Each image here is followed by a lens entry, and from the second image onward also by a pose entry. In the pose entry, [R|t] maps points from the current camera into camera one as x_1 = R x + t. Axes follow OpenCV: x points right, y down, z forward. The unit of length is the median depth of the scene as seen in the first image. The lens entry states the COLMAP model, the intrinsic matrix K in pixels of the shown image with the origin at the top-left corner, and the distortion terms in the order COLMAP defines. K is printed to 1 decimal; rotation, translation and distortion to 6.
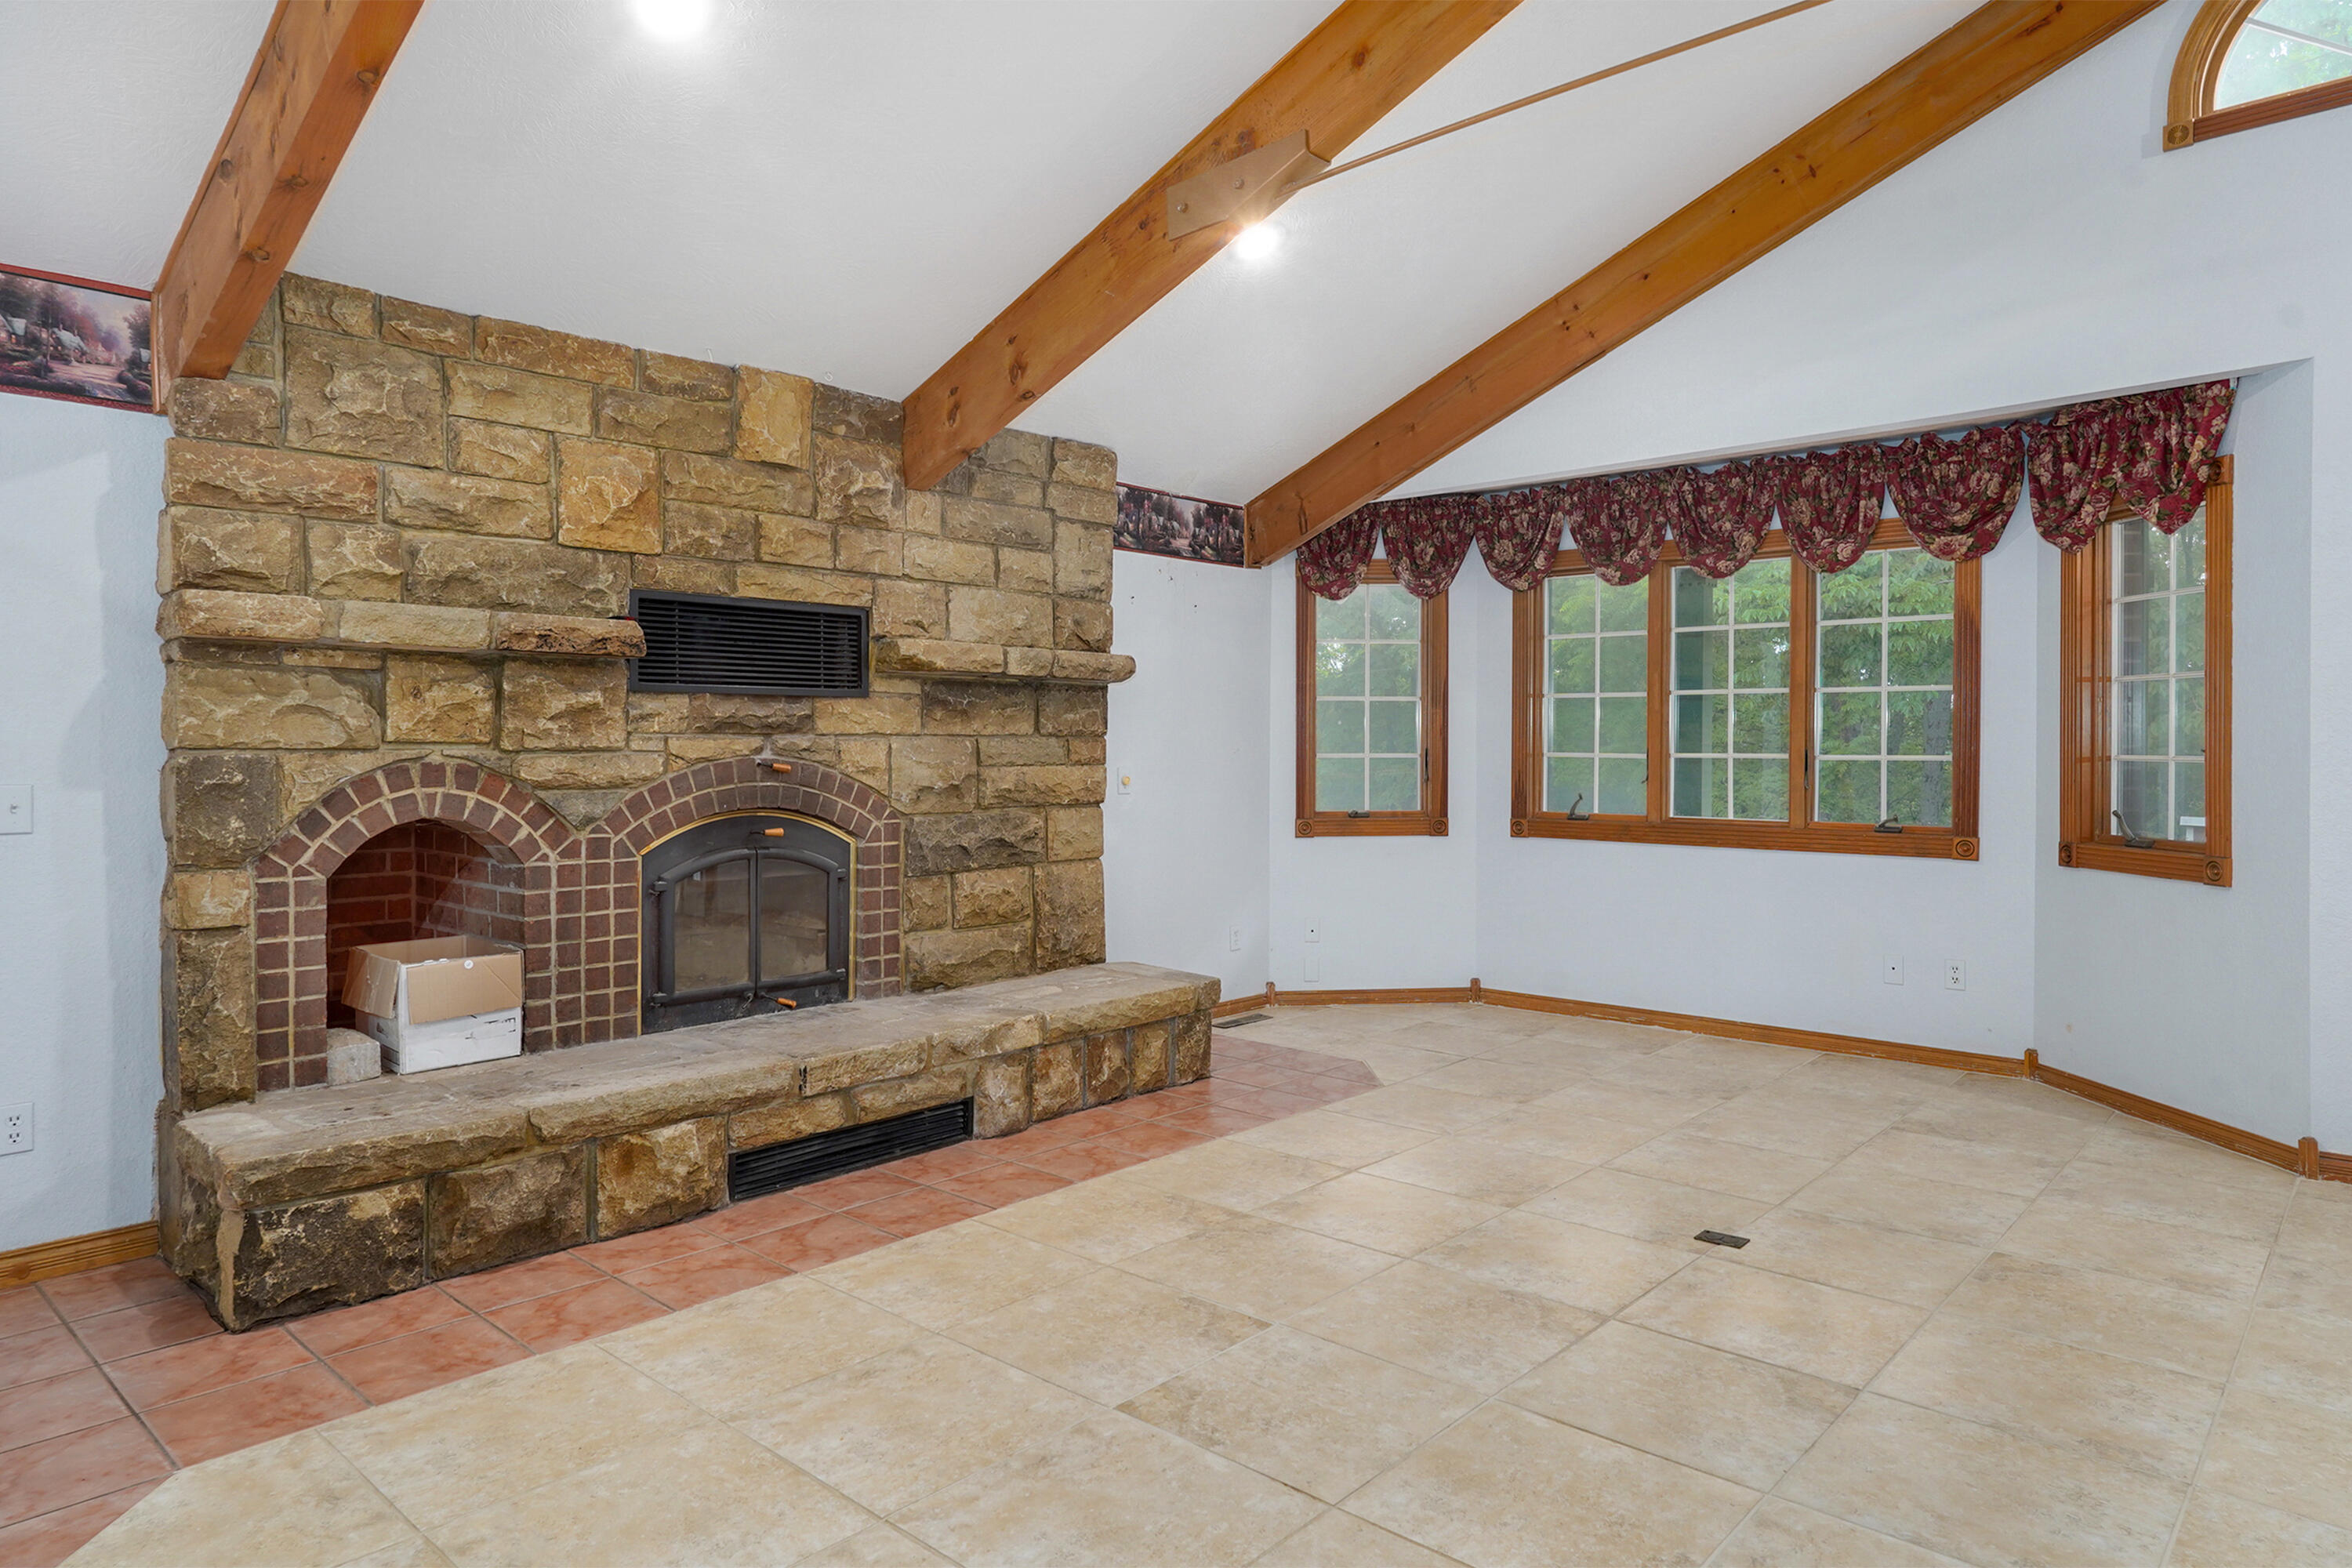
lens RADIAL K [[1407.0, 0, 1174.0], [0, 1407.0, 750.5], [0, 0, 1]] dist [-0.002400, 0.000222]
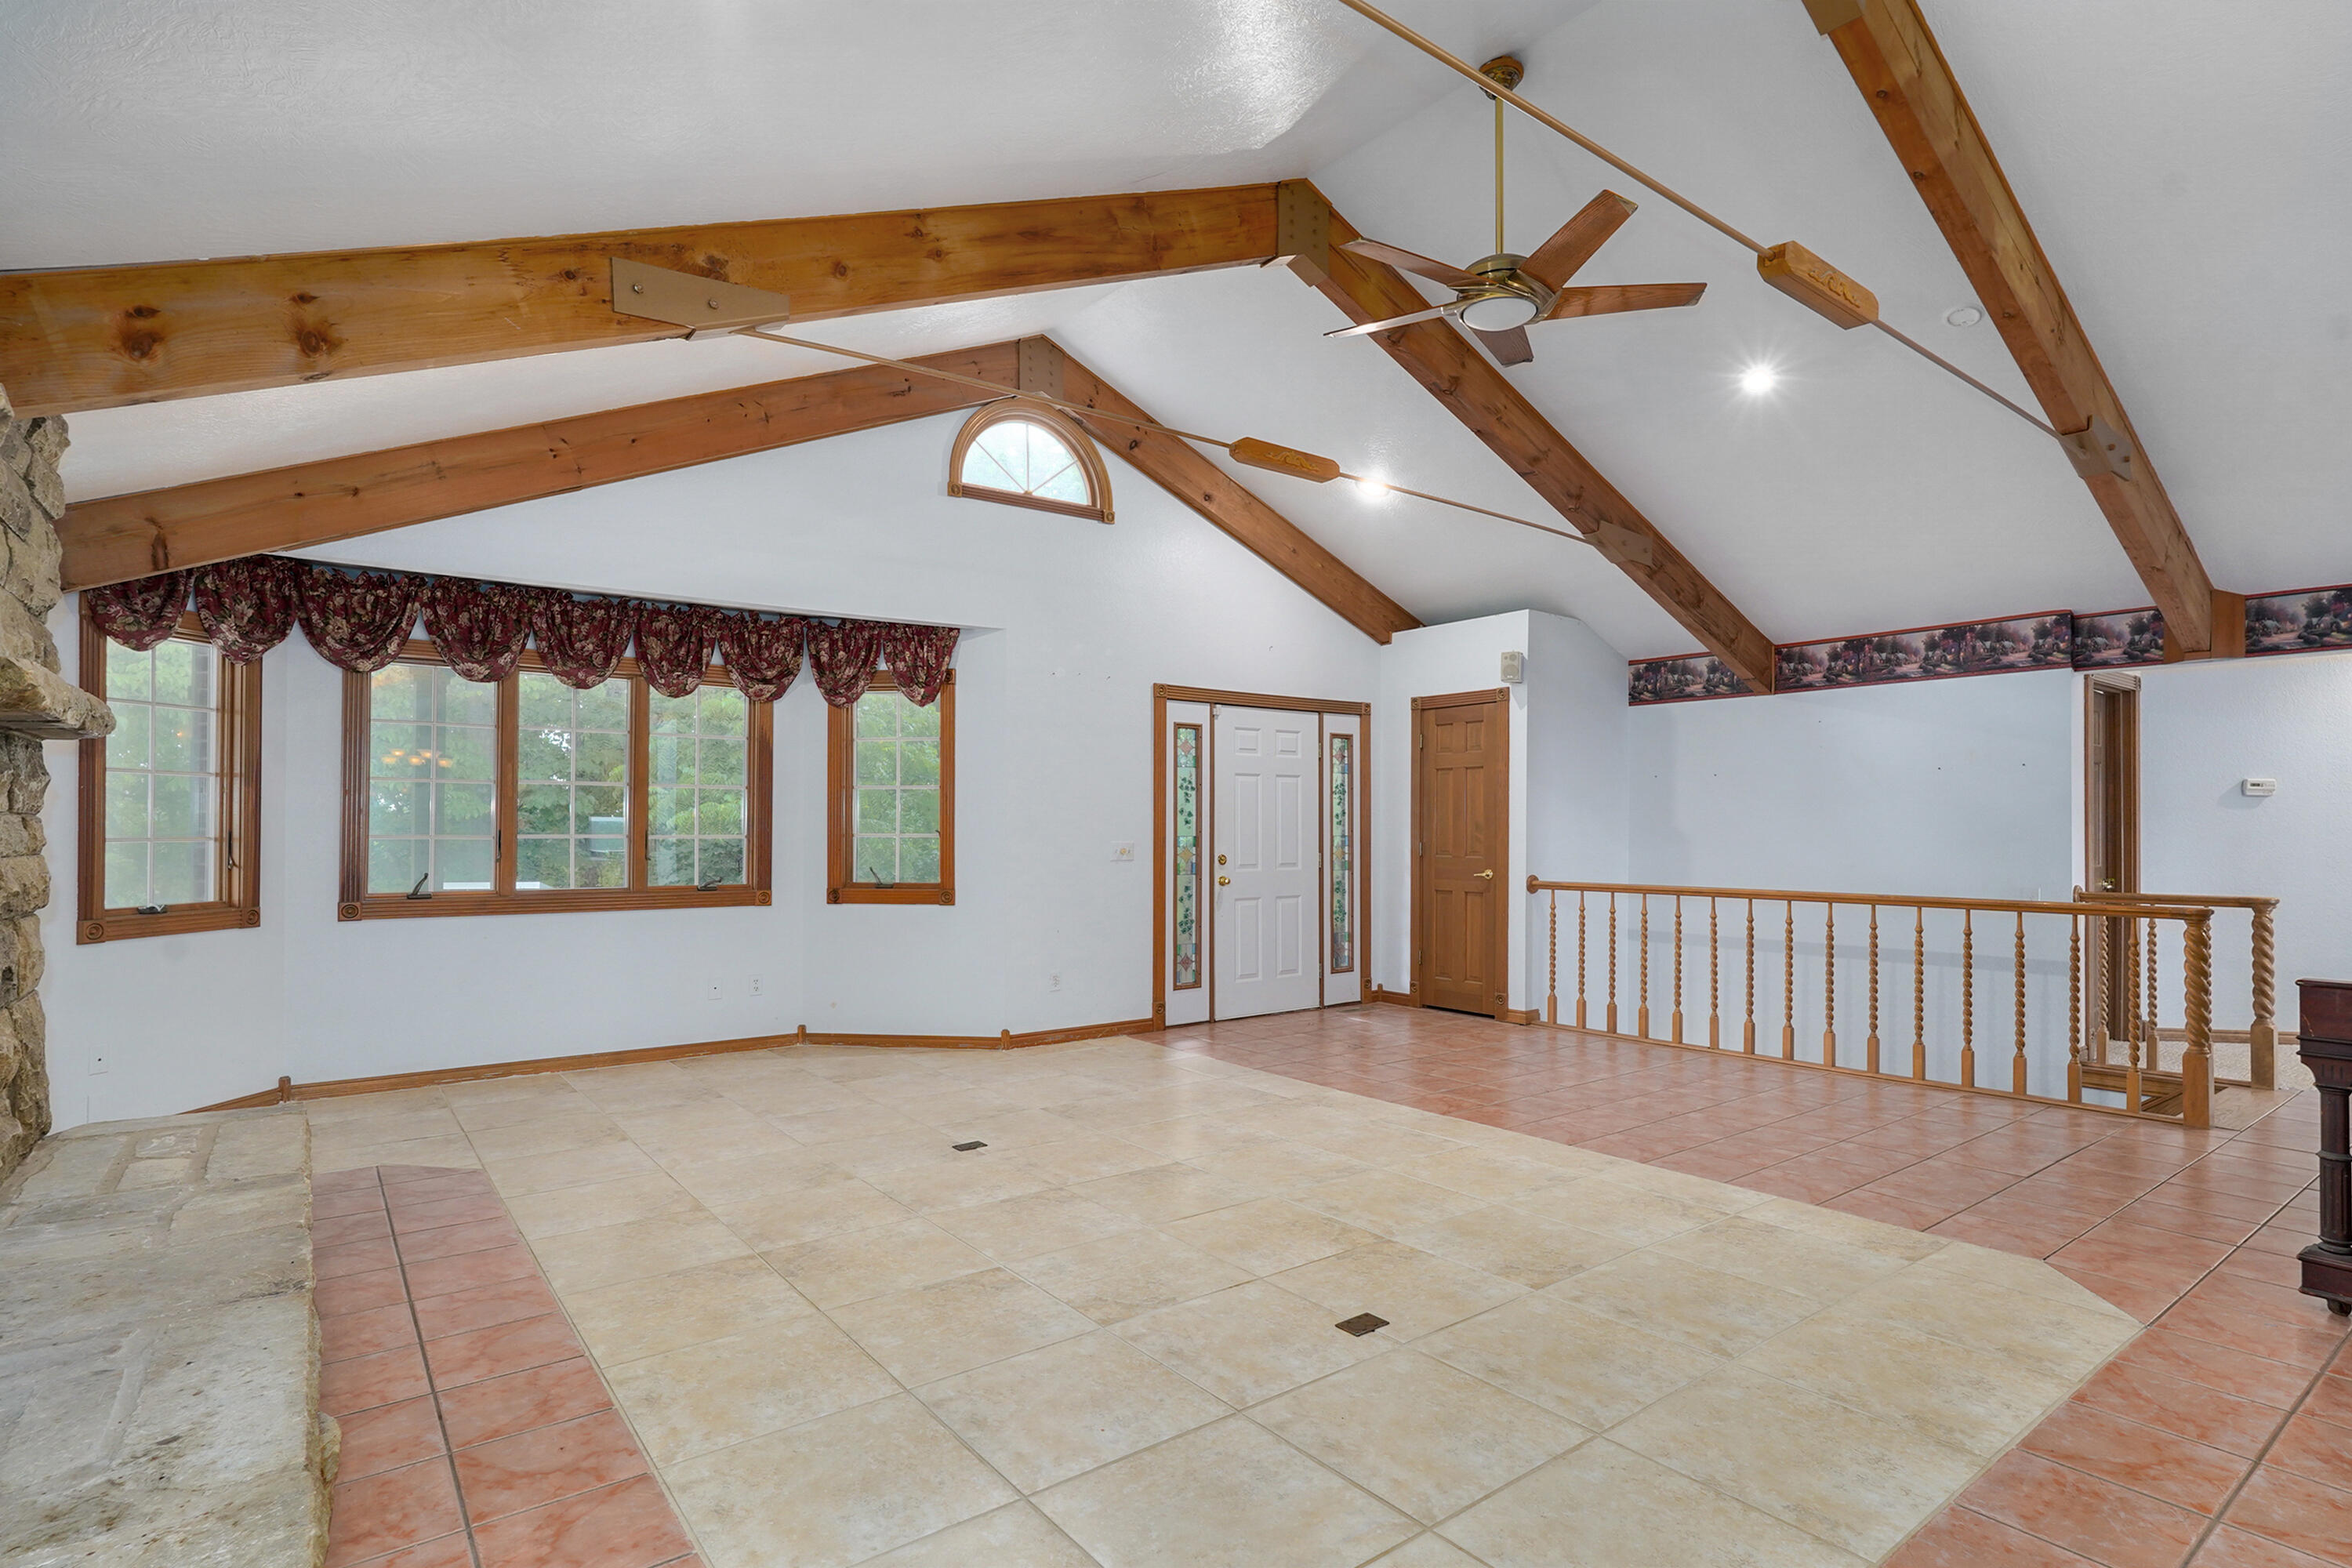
lens RADIAL K [[1145.2, 0, 1167.7], [0, 1145.2, 817.3], [0, 0, 1]] dist [-0.008820, 0.000301]
pose [[0.196305, 0.010125, 0.980491, -0.674673], [0.004252, 0.999928, -0.011177, 0.000730], [-0.980534, 0.006363, 0.196248, 0.450127]]
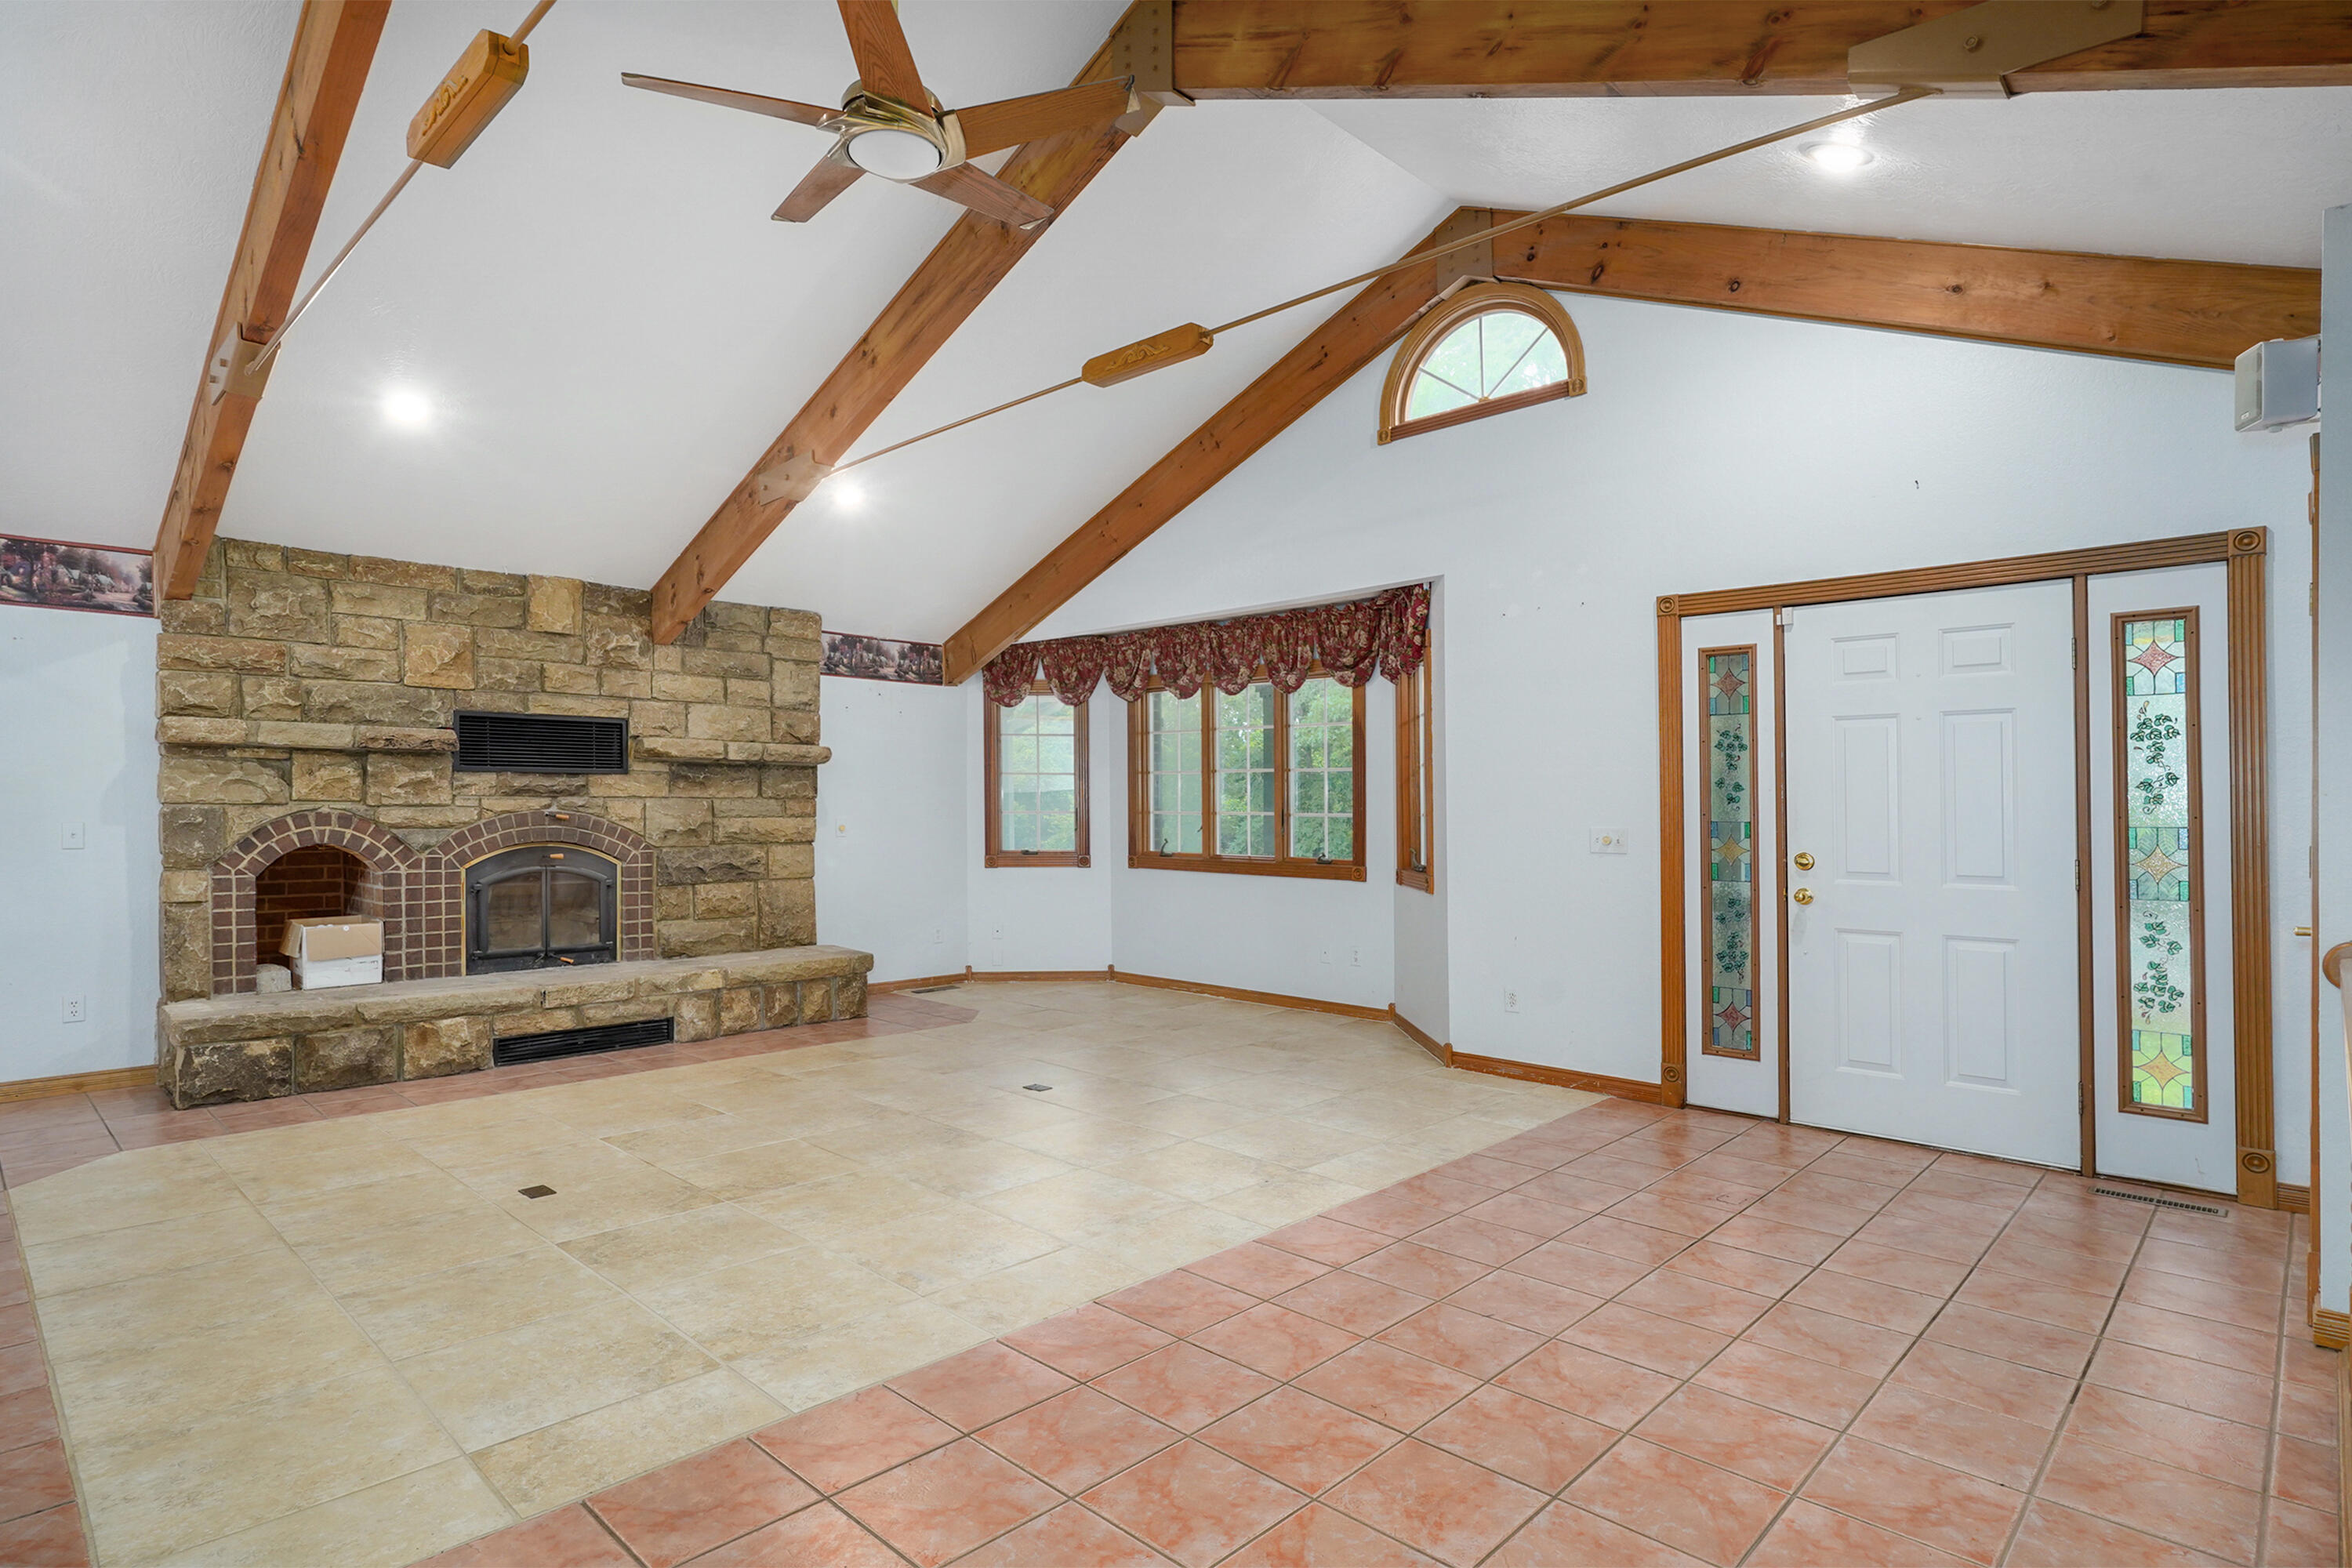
lens RADIAL K [[1202.5, 0, 1172.4], [0, 1202.5, 820.2], [0, 0, 1]] dist [-0.006032, 0.002059]
pose [[0.999758, 0.004661, -0.021490, 0.492981], [-0.004499, 0.999961, 0.007573, 0.002348], [0.021524, -0.007475, 0.999740, -0.411076]]
